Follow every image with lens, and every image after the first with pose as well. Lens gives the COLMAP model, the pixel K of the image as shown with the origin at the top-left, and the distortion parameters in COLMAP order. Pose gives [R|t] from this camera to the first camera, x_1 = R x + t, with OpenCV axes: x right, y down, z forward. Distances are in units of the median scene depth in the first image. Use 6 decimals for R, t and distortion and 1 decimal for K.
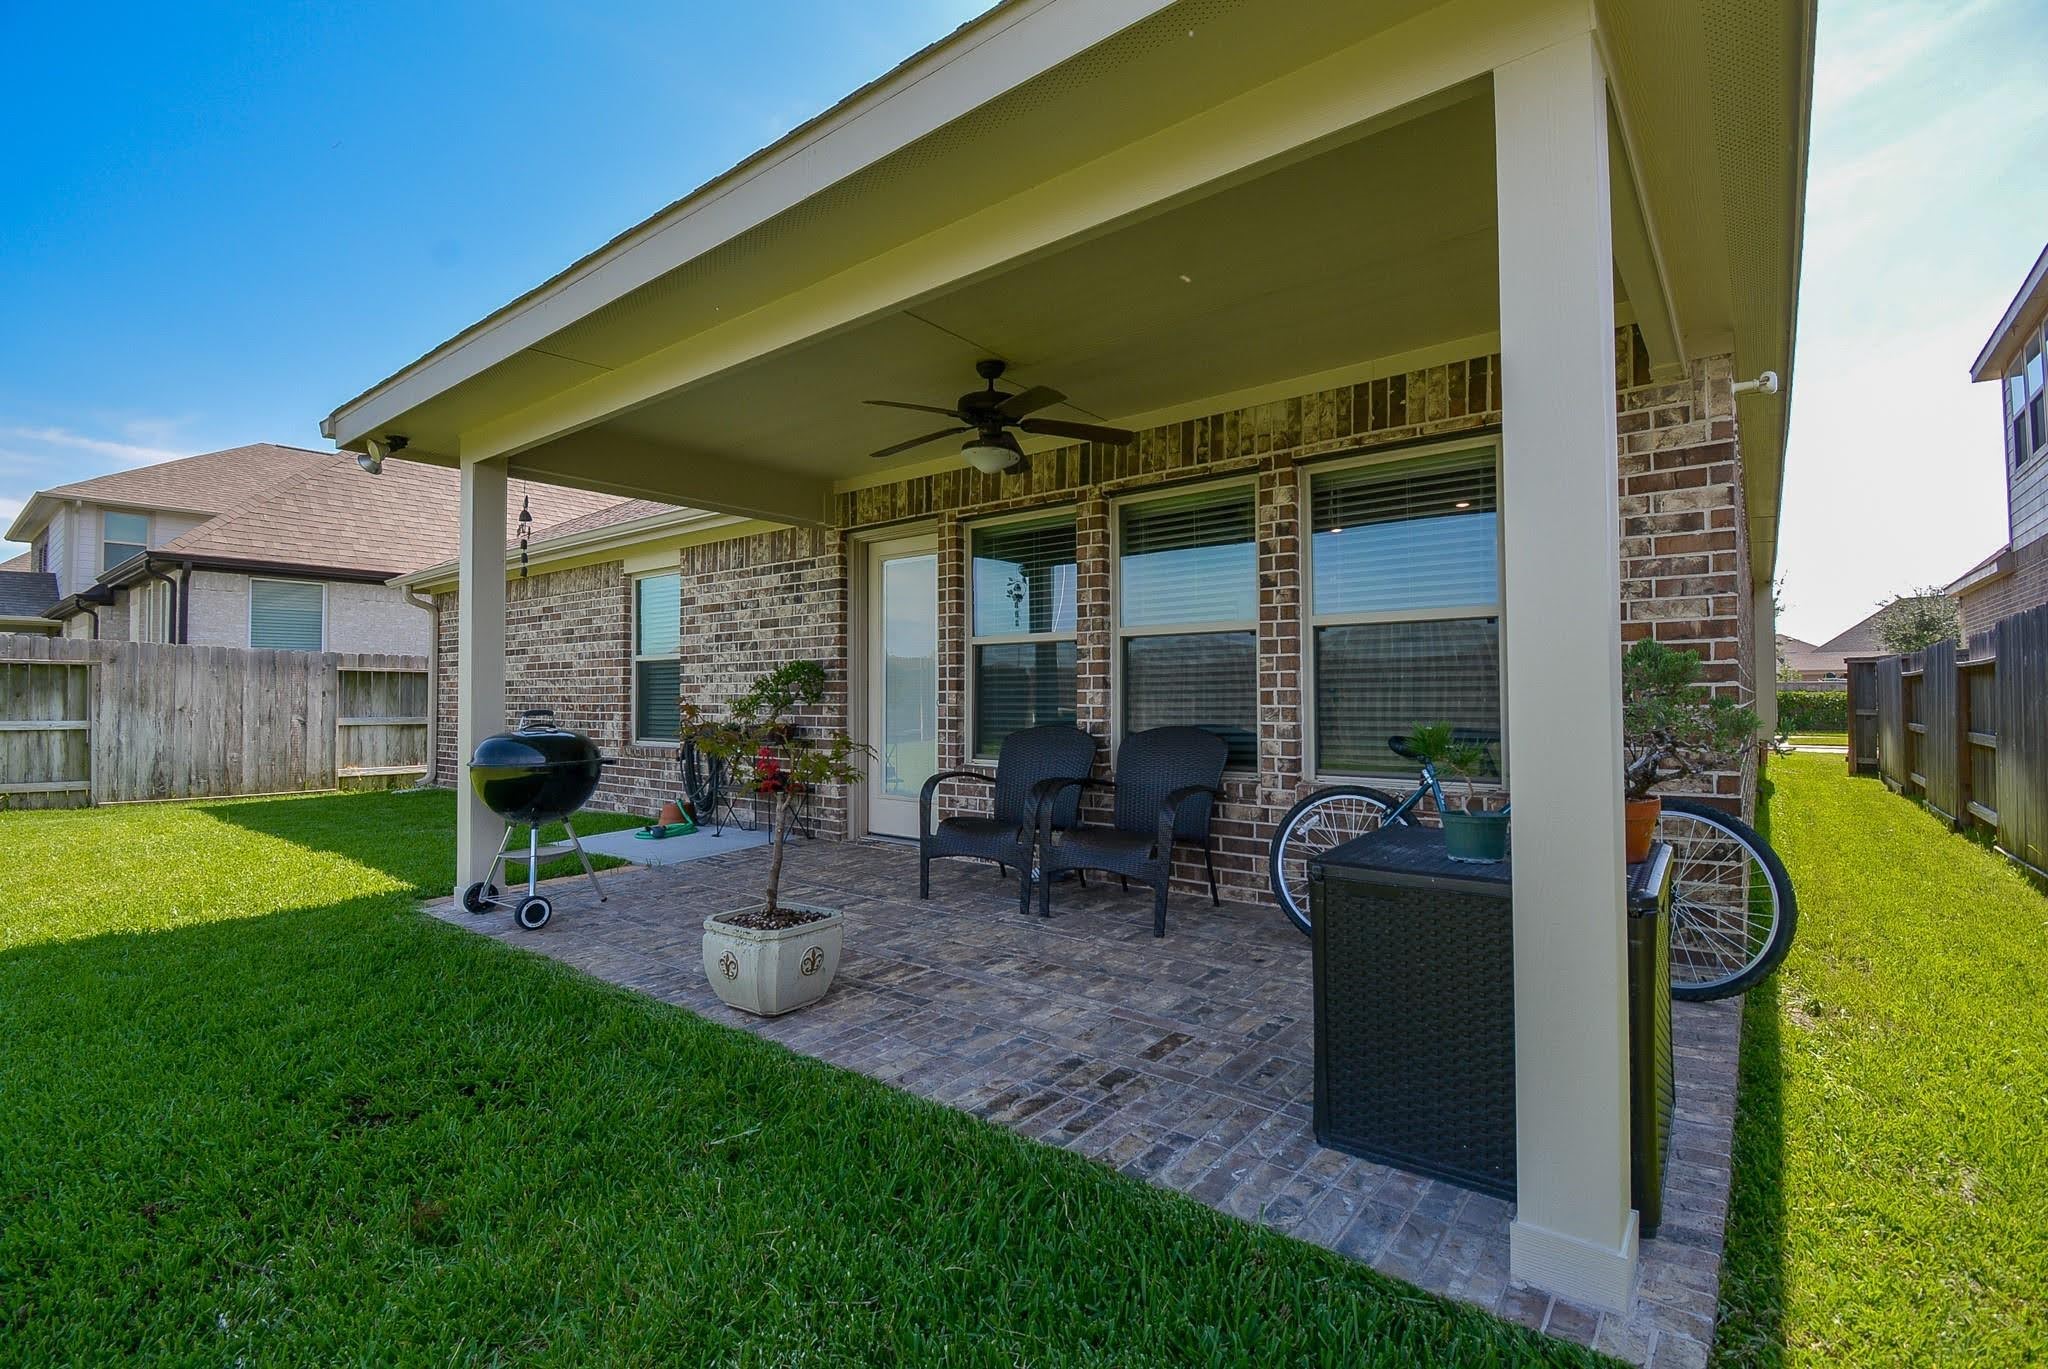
lens RADIAL K [[933.0, 0, 1026.6], [0, 933.0, 683.9], [0, 0, 1]] dist [-0.027247, -0.000273]
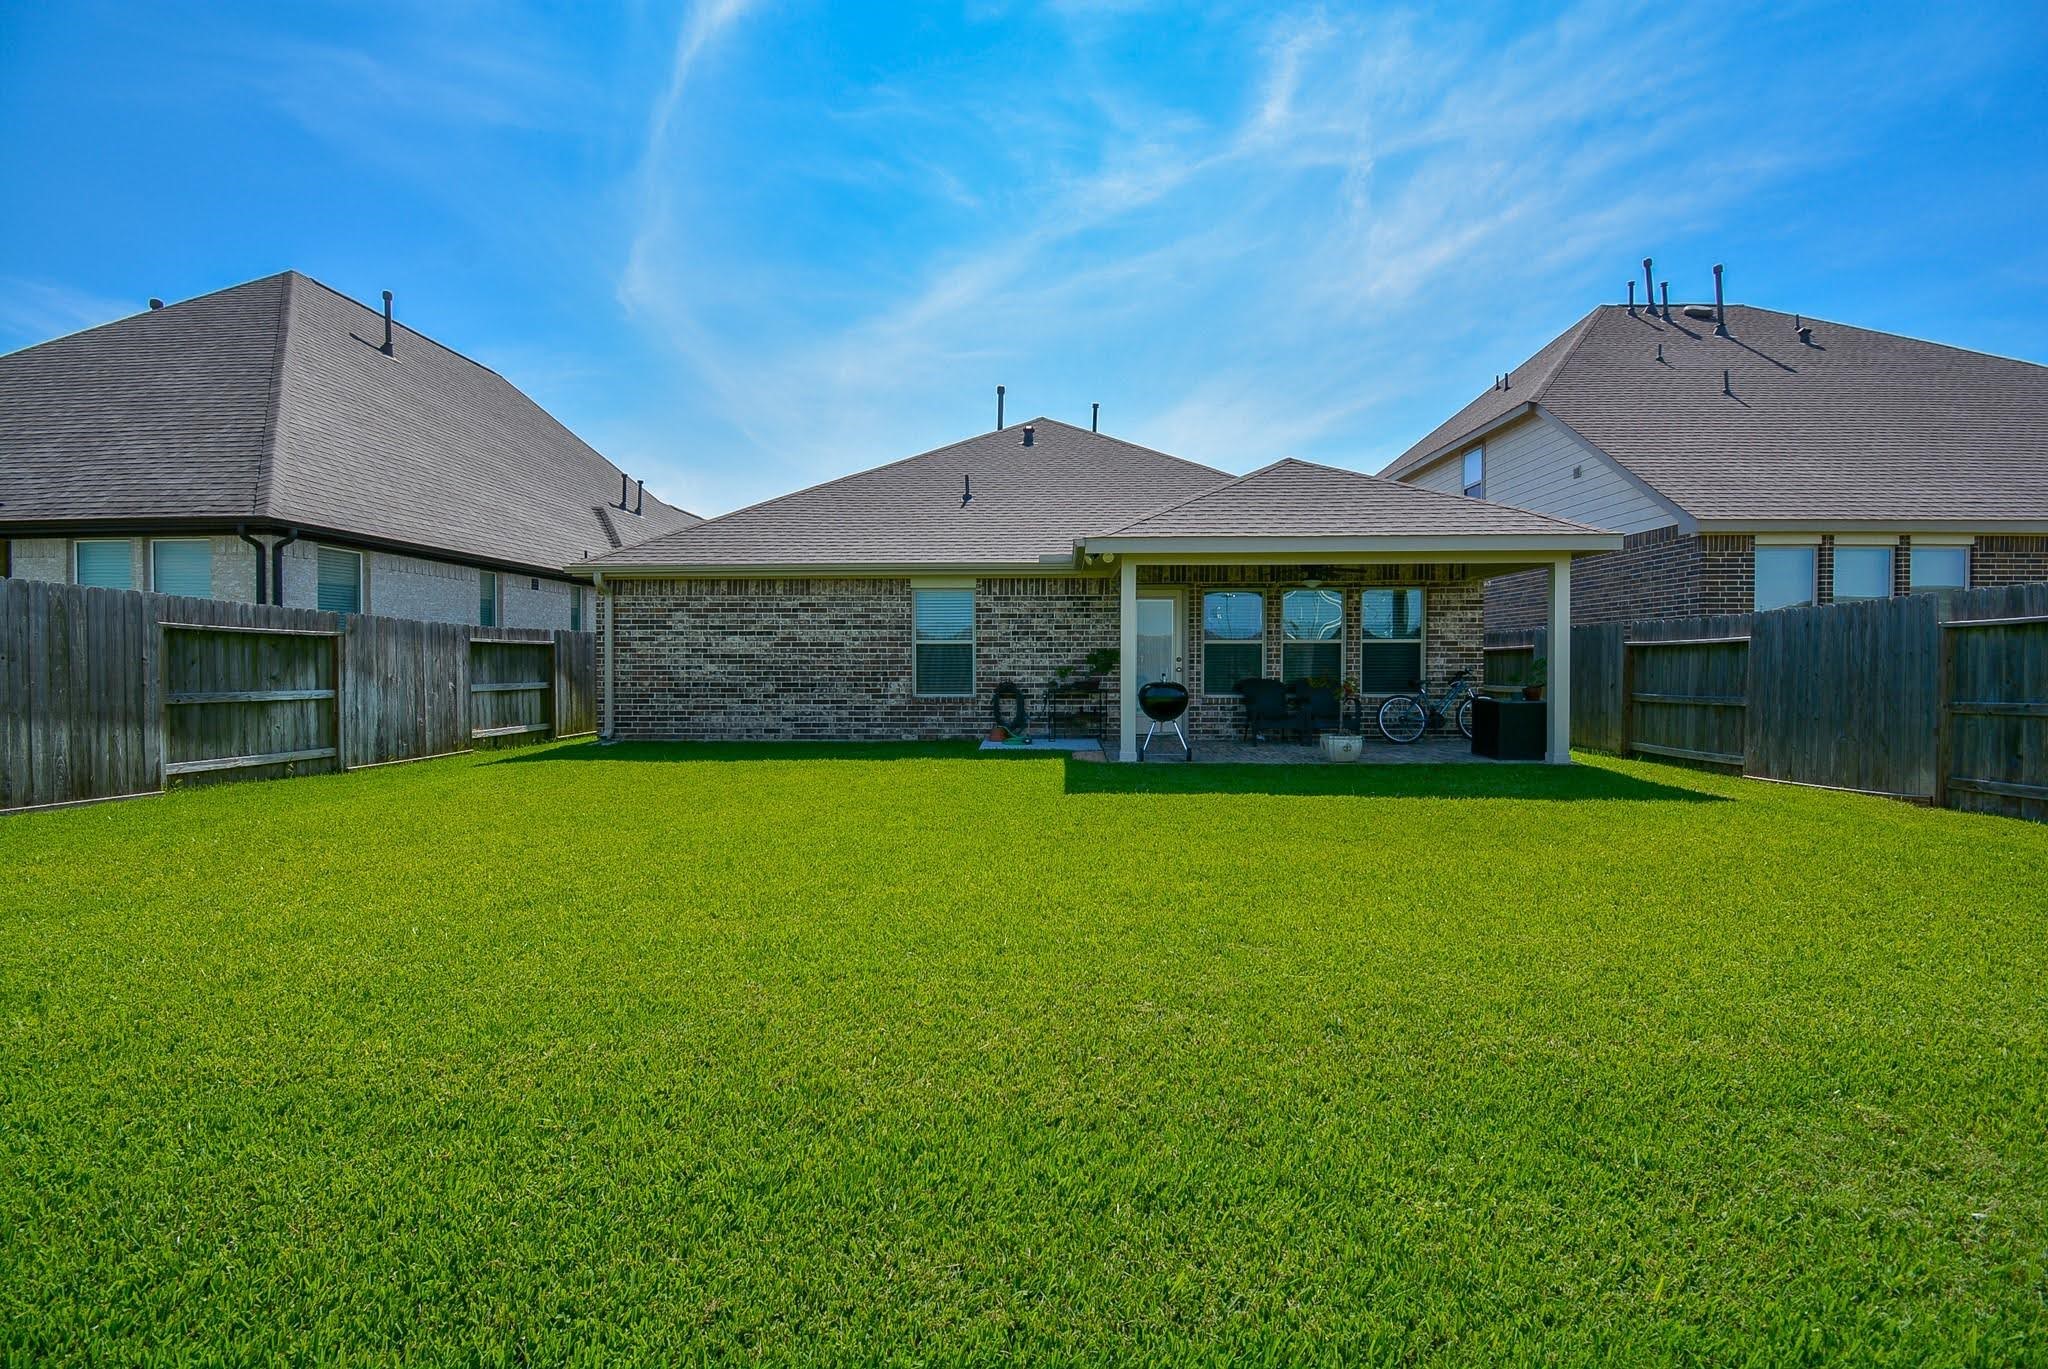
lens RADIAL K [[933.0, 0, 1019.8], [0, 933.0, 677.4], [0, 0, 1]] dist [-0.027247, -0.000273]
pose [[0.806368, -0.009177, 0.591343, -1.044032], [-0.010129, 0.999519, 0.029322, -0.013250], [-0.591328, -0.029634, 0.805887, -0.327298]]
